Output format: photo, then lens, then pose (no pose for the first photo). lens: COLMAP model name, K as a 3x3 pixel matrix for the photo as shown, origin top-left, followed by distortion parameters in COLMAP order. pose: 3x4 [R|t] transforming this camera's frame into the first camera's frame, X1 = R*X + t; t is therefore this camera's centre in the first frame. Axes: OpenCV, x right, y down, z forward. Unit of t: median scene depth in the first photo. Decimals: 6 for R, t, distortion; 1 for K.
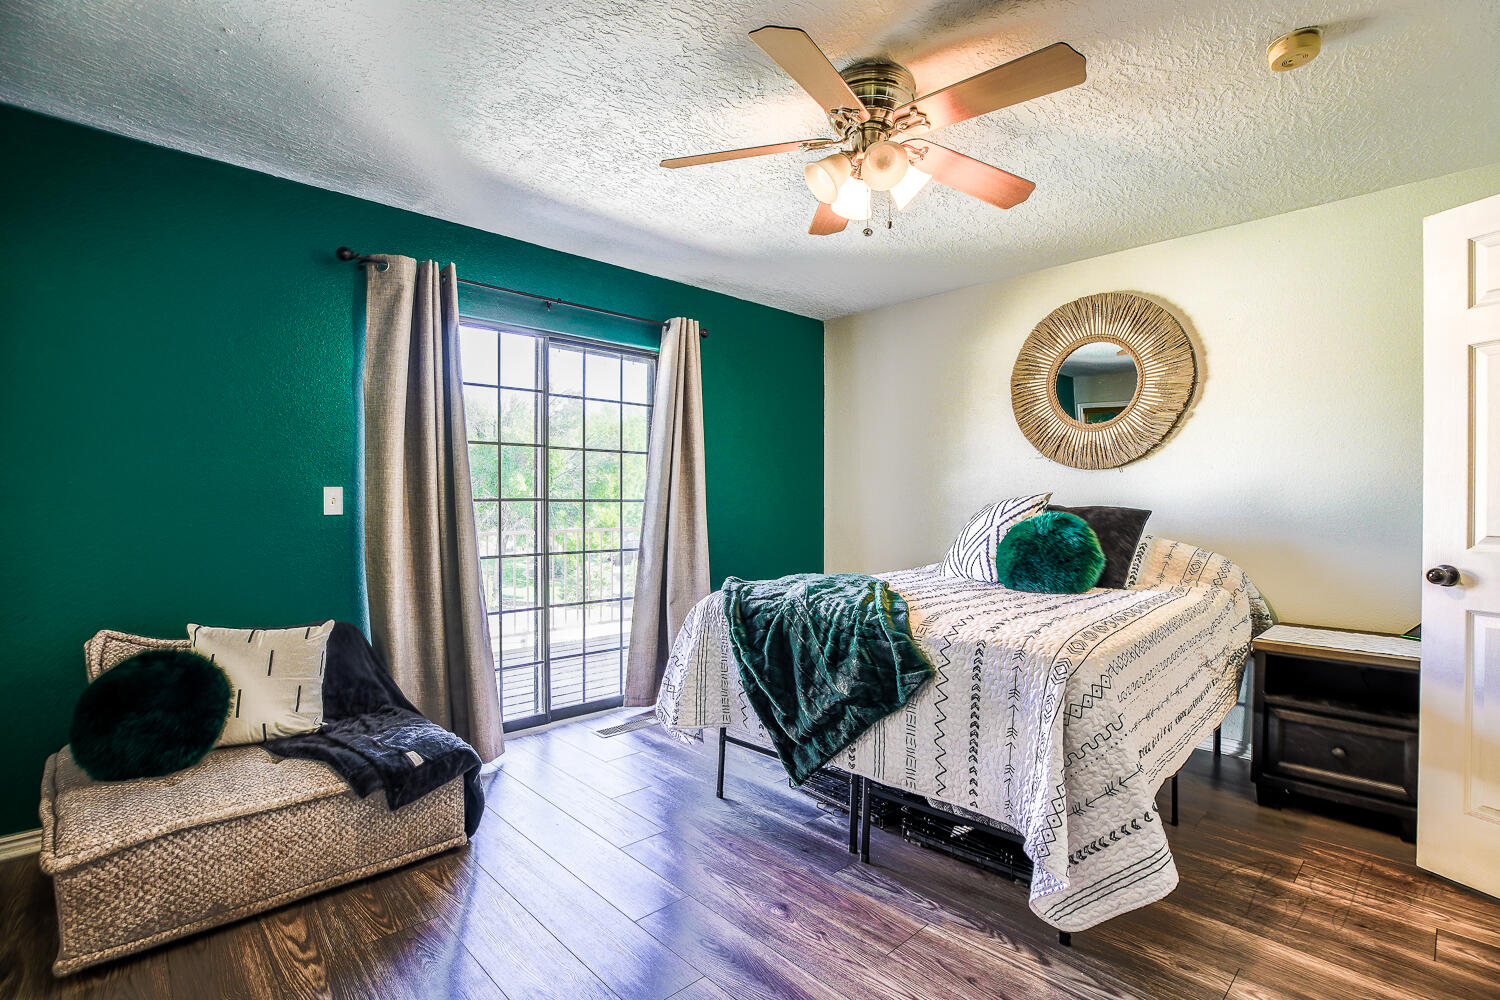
lens RADIAL K [[708.5, 0, 750.0], [0, 708.5, 500.0], [0, 0, 1]] dist [-0.048957, 0.000768]
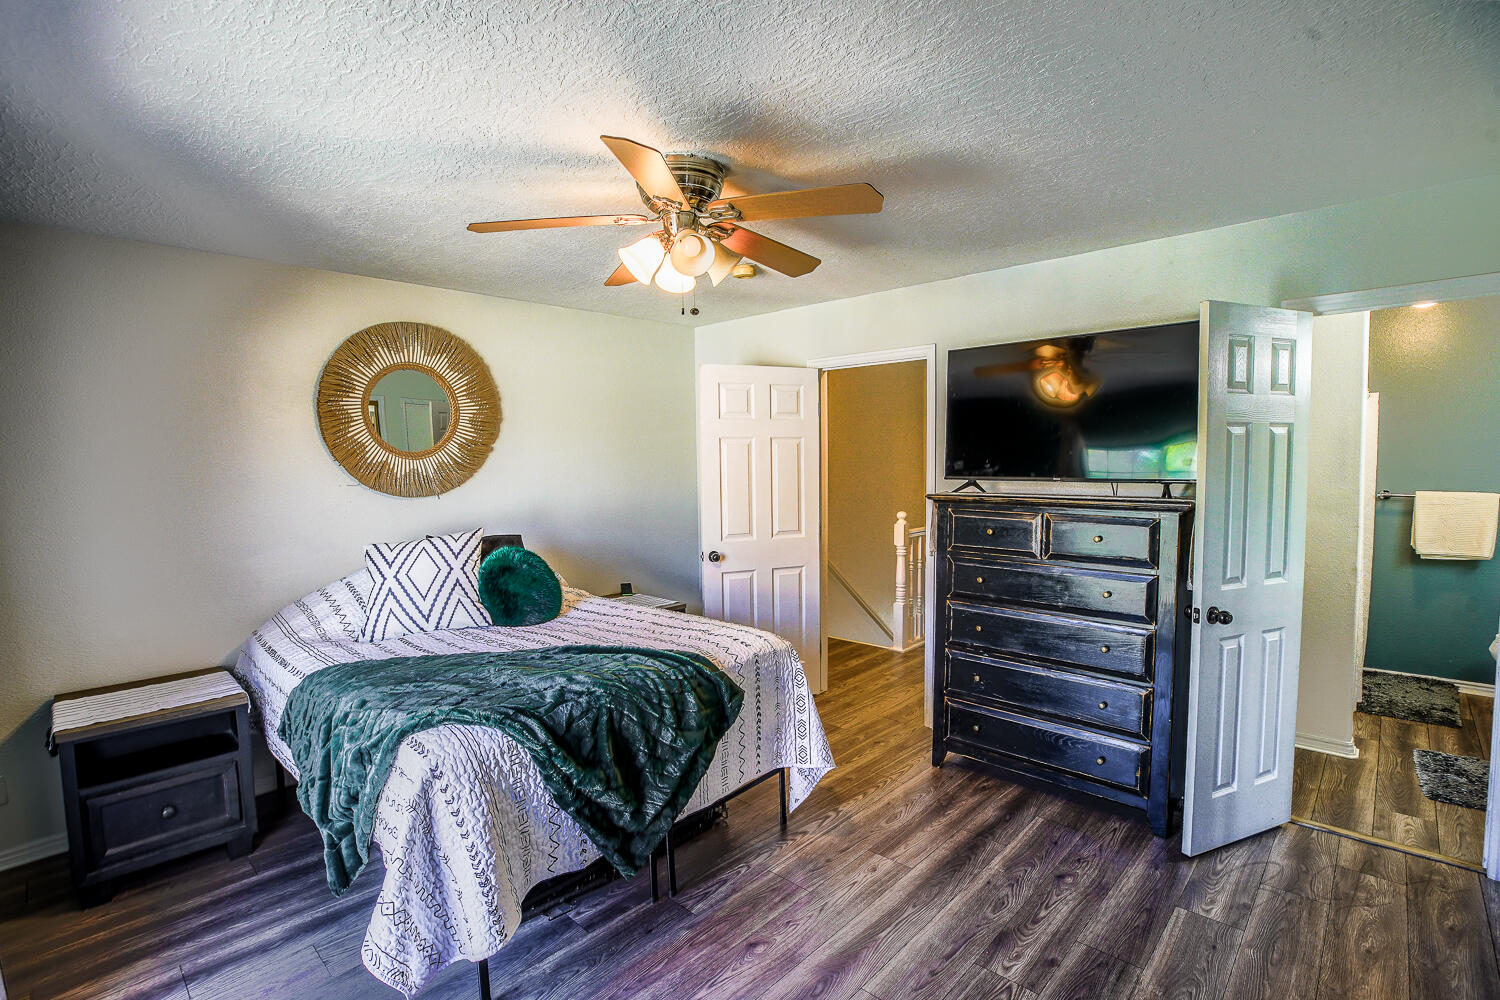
lens RADIAL K [[705.0, 0, 750.0], [0, 705.0, 500.0], [0, 0, 1]] dist [-0.023379, -0.000177]
pose [[-0.062817, -0.065910, 0.995846, -0.792378], [0.007247, 0.997761, 0.066493, -0.149431], [-0.997999, 0.011393, -0.062198, 0.842002]]
